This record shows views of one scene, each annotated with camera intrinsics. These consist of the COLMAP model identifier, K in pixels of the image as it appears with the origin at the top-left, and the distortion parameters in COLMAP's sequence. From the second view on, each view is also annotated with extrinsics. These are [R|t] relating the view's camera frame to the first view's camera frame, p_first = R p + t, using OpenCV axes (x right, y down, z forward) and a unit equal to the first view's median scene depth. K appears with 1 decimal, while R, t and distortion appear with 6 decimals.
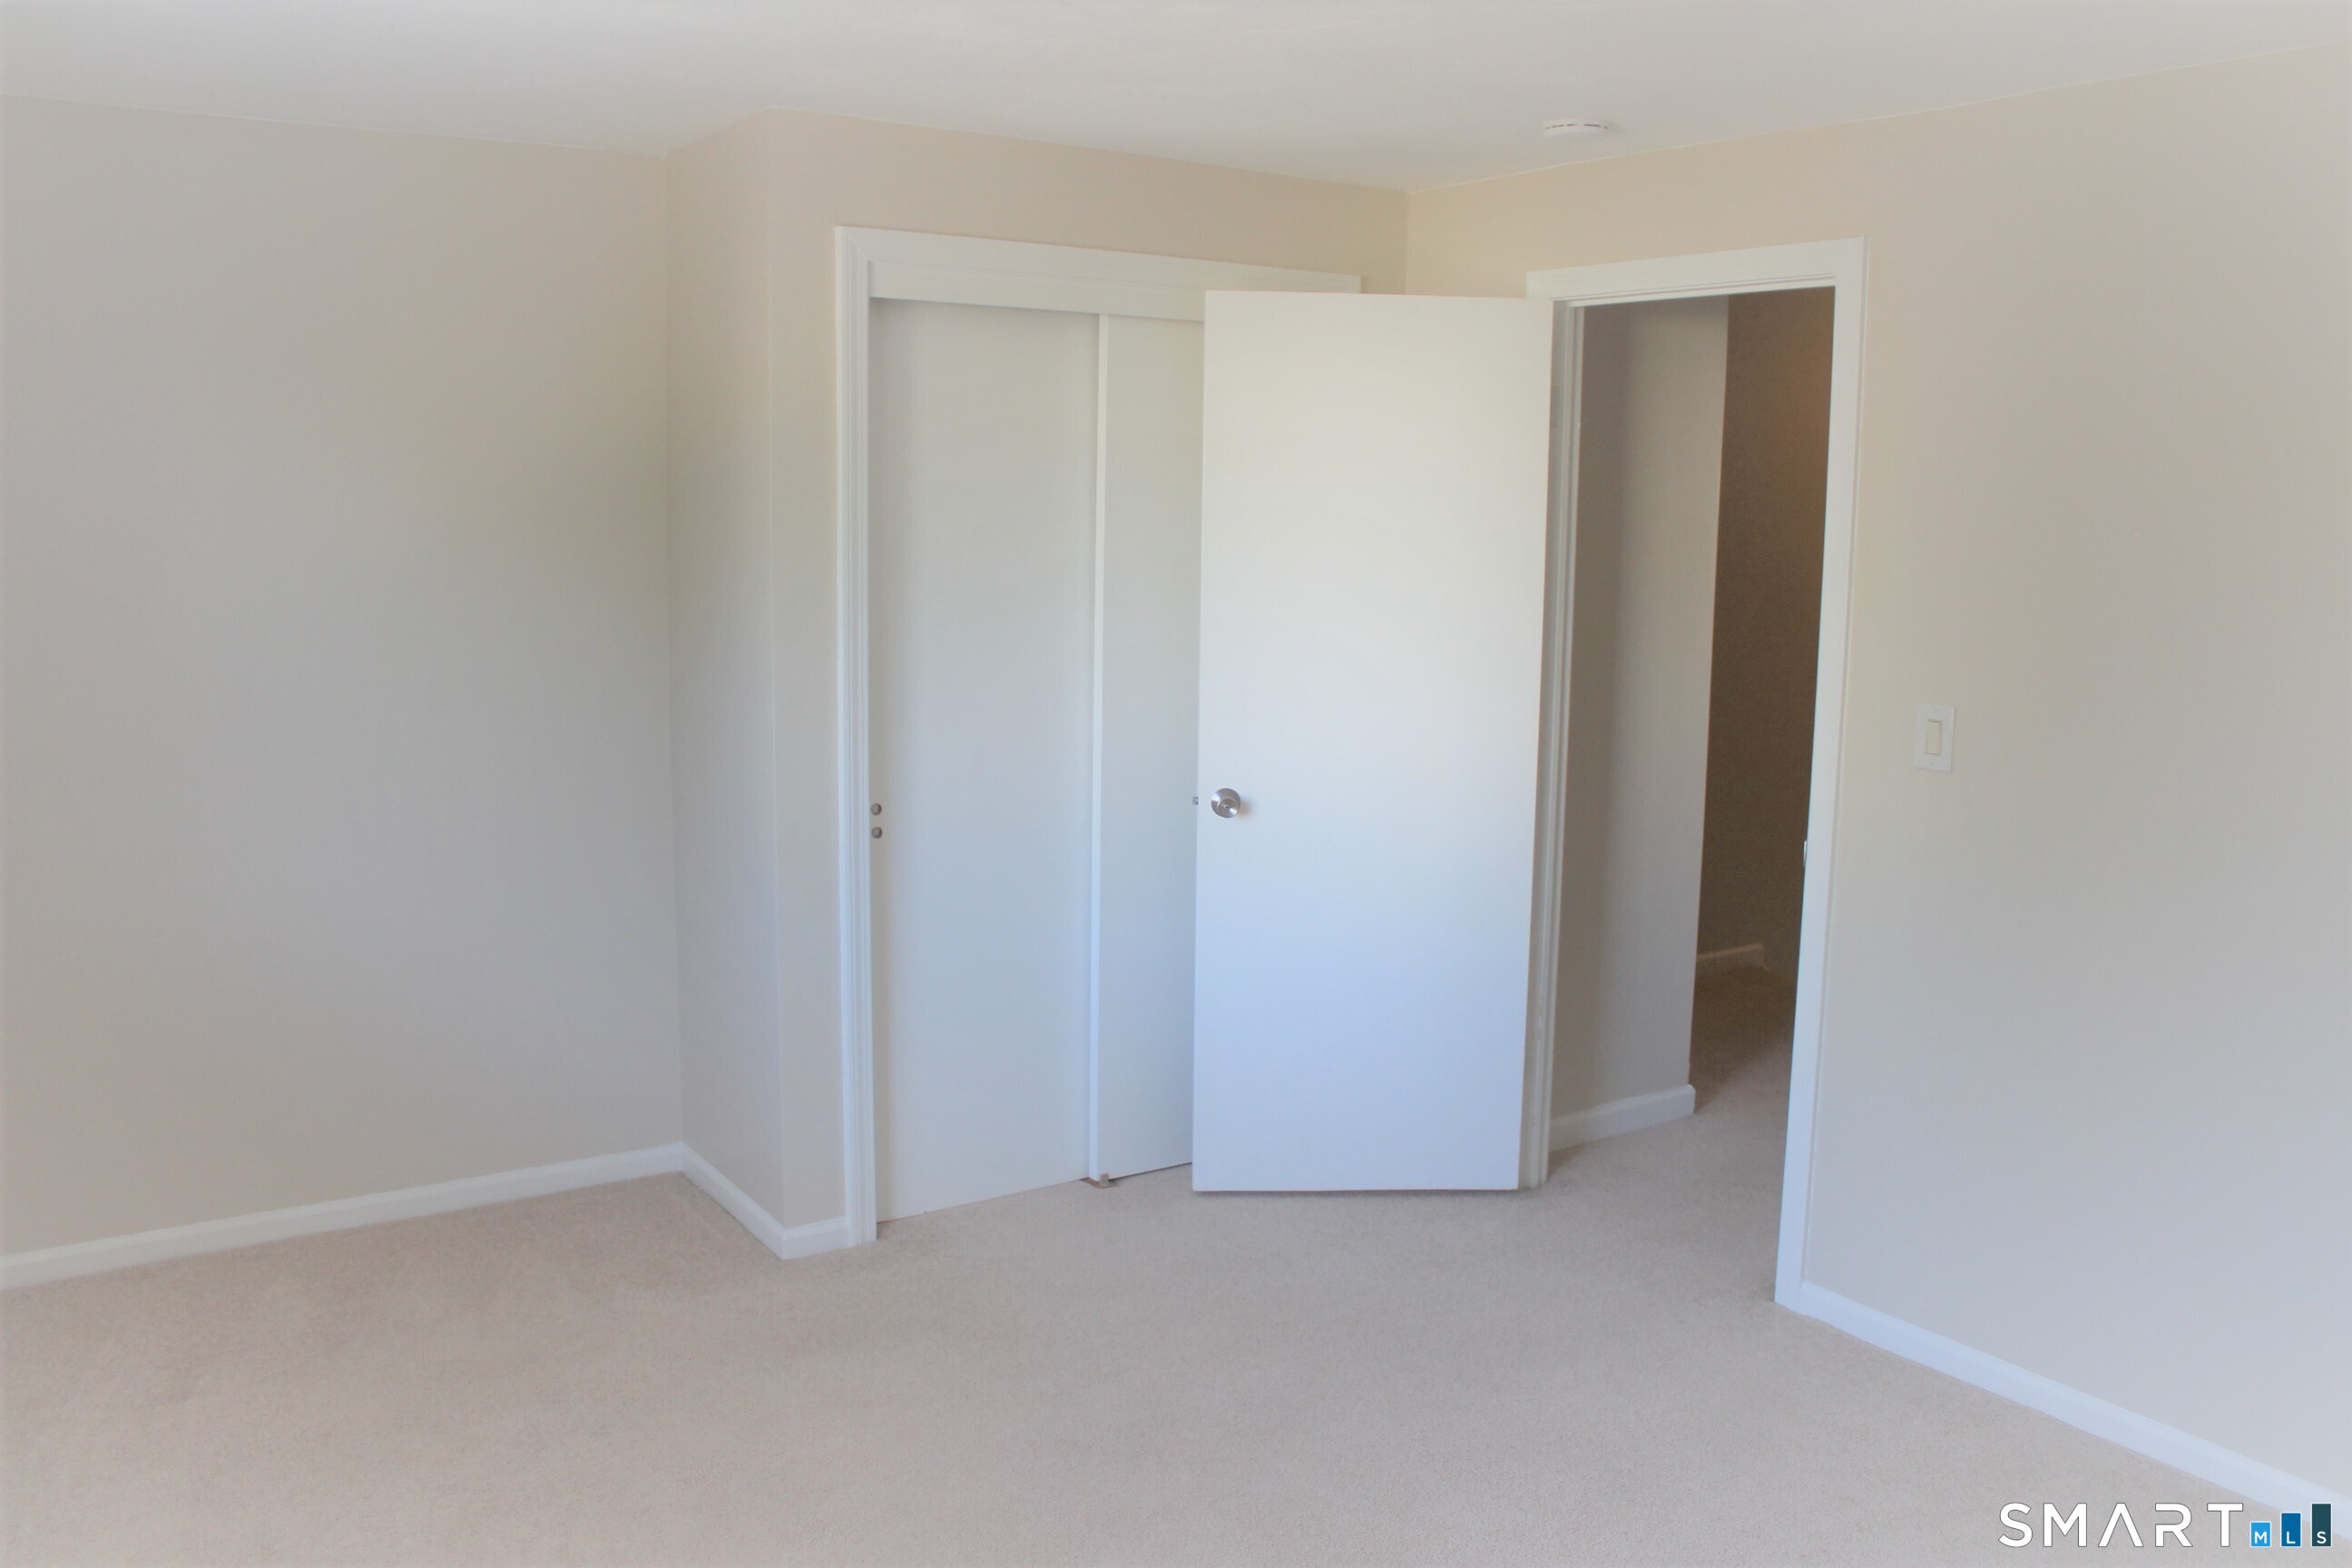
lens RADIAL K [[1937.5, 0, 1176.0], [0, 1937.5, 784.0], [0, 0, 1]] dist [-0.165715, 0.159662]
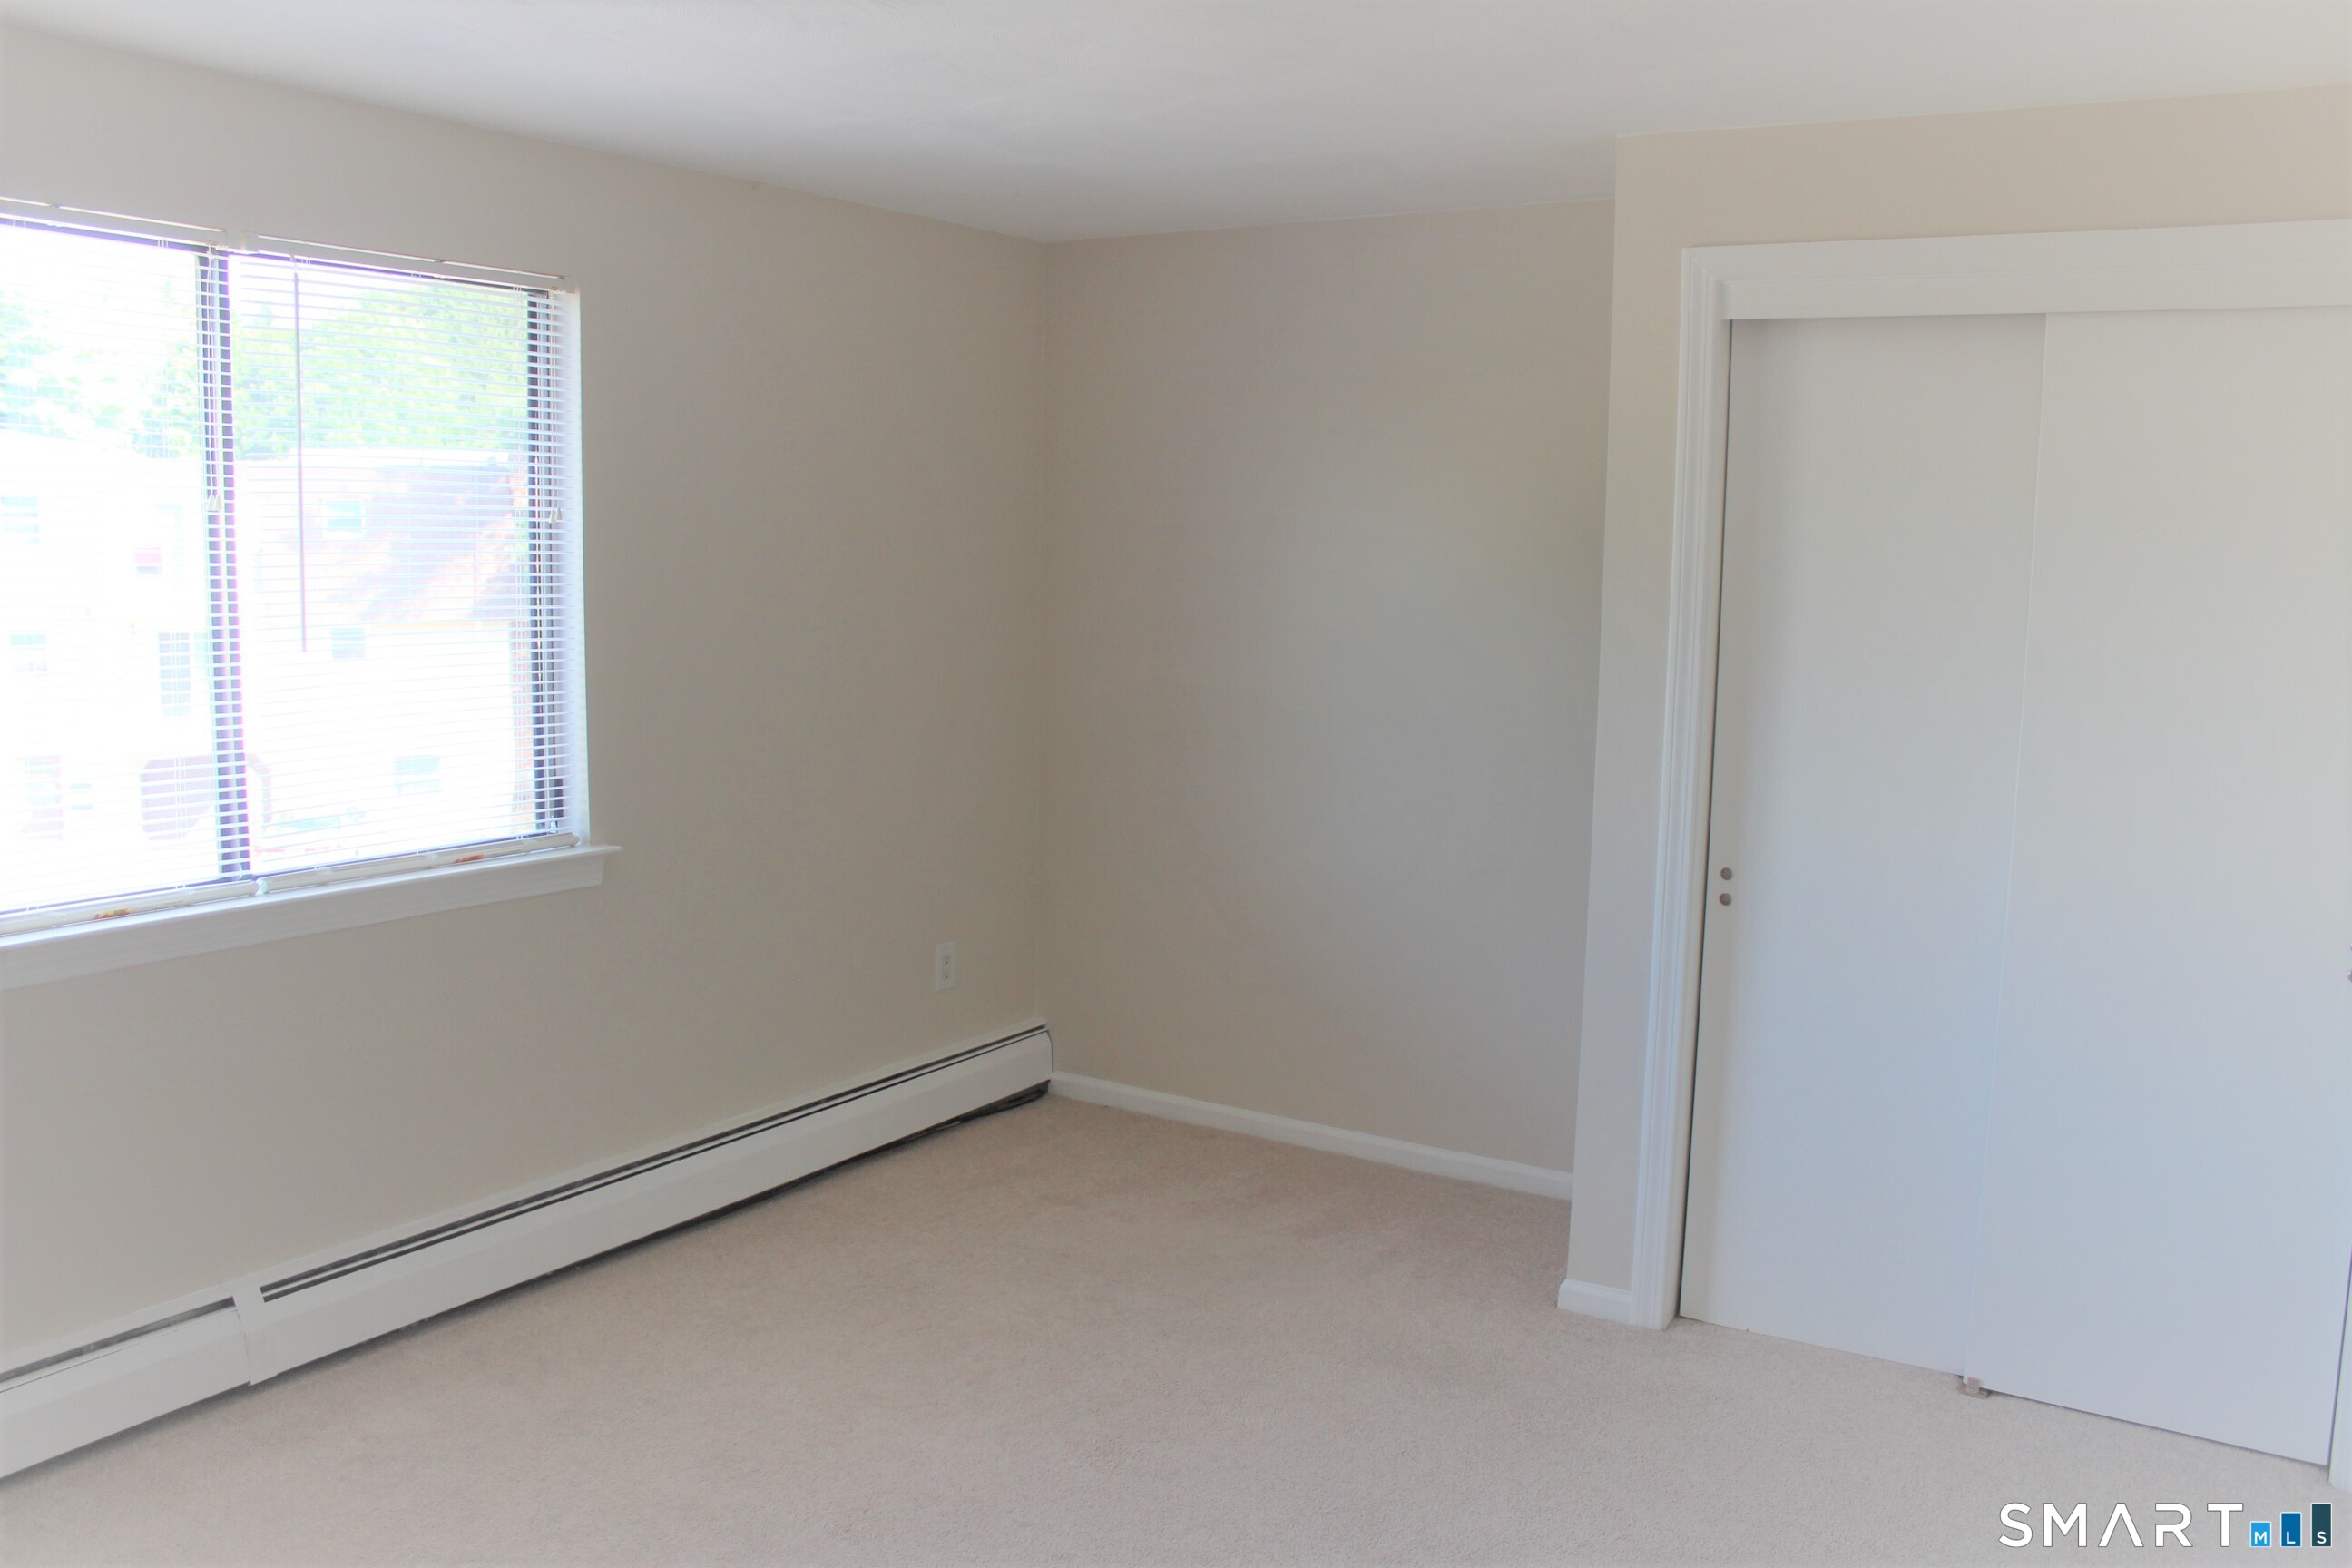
lens RADIAL K [[1937.5, 0, 1176.0], [0, 1937.5, 784.0], [0, 0, 1]] dist [-0.165715, 0.159662]
pose [[0.404899, 0.112828, -0.907374, 0.565264], [-0.144300, 0.987807, 0.058439, -0.045080], [0.902903, 0.107272, 0.416243, 0.380995]]
